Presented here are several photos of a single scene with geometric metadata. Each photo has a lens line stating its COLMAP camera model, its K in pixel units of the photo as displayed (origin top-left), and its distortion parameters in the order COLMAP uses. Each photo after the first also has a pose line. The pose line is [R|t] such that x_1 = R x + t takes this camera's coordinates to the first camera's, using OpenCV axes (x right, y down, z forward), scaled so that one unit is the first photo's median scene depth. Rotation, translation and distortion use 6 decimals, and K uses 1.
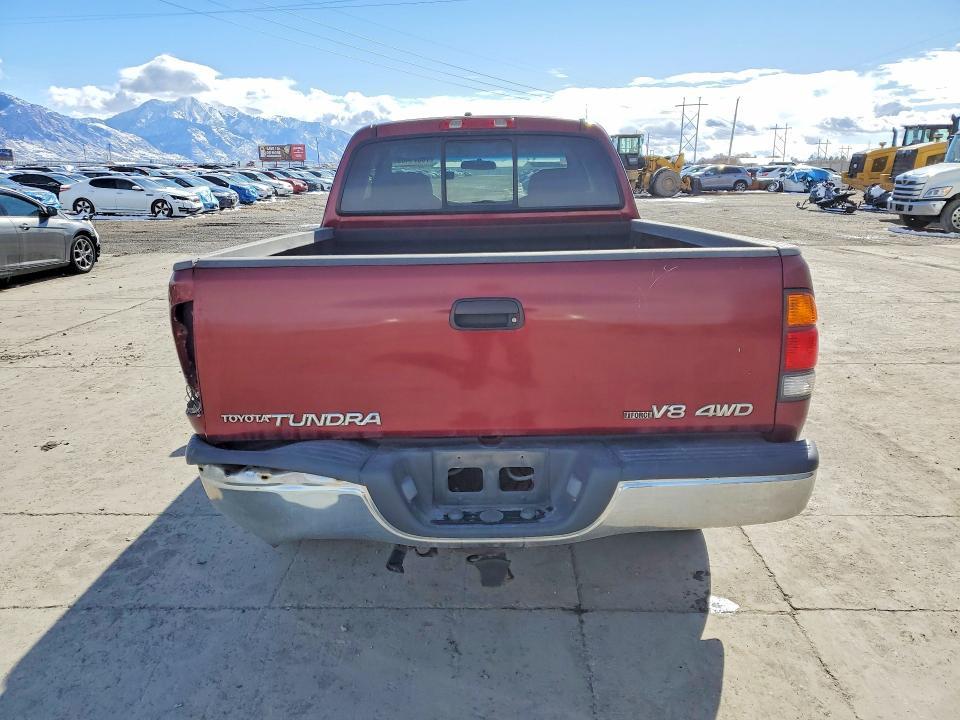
lens RADIAL K [[736.3, 0, 480.0], [0, 736.3, 360.0], [0, 0, 1]] dist [0.025864, 0.000666]
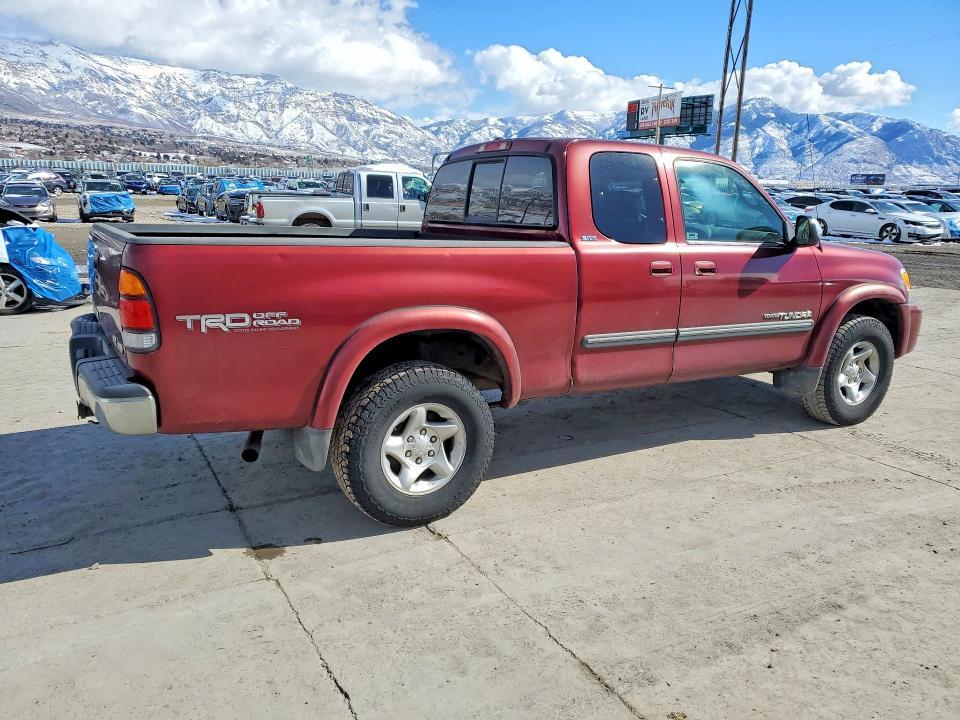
lens RADIAL K [[736.3, 0, 480.0], [0, 736.3, 360.0], [0, 0, 1]] dist [0.025864, 0.000666]
pose [[0.505794, 0.203788, -0.838238, 0.144752], [-0.228855, 0.968577, 0.097385, -0.016389], [0.831744, 0.142578, 0.536538, 0.060825]]
